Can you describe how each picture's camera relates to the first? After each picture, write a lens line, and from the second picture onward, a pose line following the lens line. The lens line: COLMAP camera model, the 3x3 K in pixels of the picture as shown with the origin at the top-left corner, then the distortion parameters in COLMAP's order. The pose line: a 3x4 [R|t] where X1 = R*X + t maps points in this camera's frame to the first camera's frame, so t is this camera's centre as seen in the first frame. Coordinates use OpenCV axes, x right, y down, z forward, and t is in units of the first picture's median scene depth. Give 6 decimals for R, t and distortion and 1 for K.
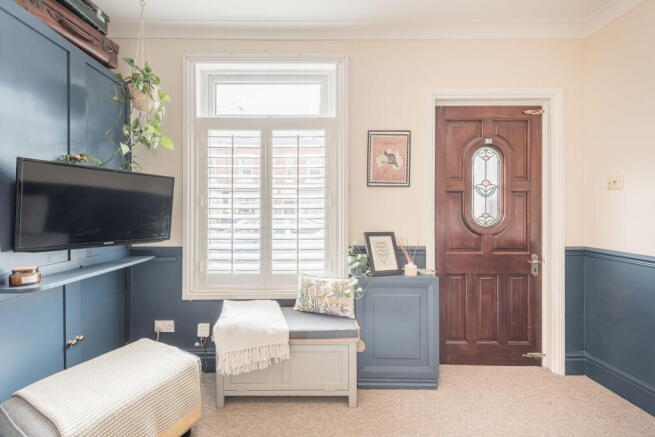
lens RADIAL K [[252.3, 0, 327.6], [0, 252.3, 218.0], [0, 0, 1]] dist [0.000824, -0.001010]
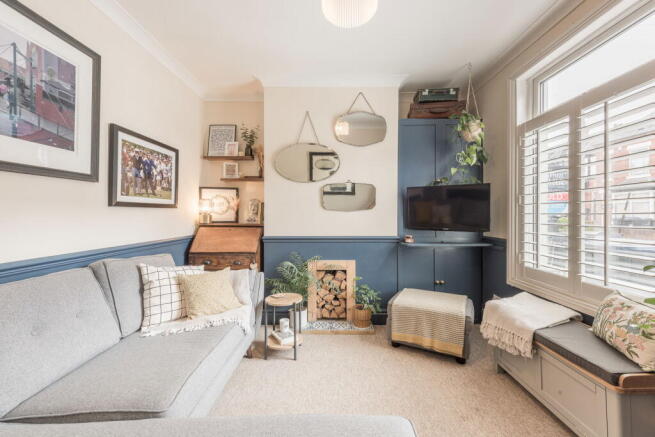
lens RADIAL K [[252.3, 0, 330.9], [0, 252.3, 215.7], [0, 0, 1]] dist [0.000824, -0.001010]
pose [[0.000467, 0.001419, -0.999999, 0.622483], [-0.014551, 0.999893, 0.001412, 0.015350], [0.999894, 0.014550, 0.000488, 0.173472]]
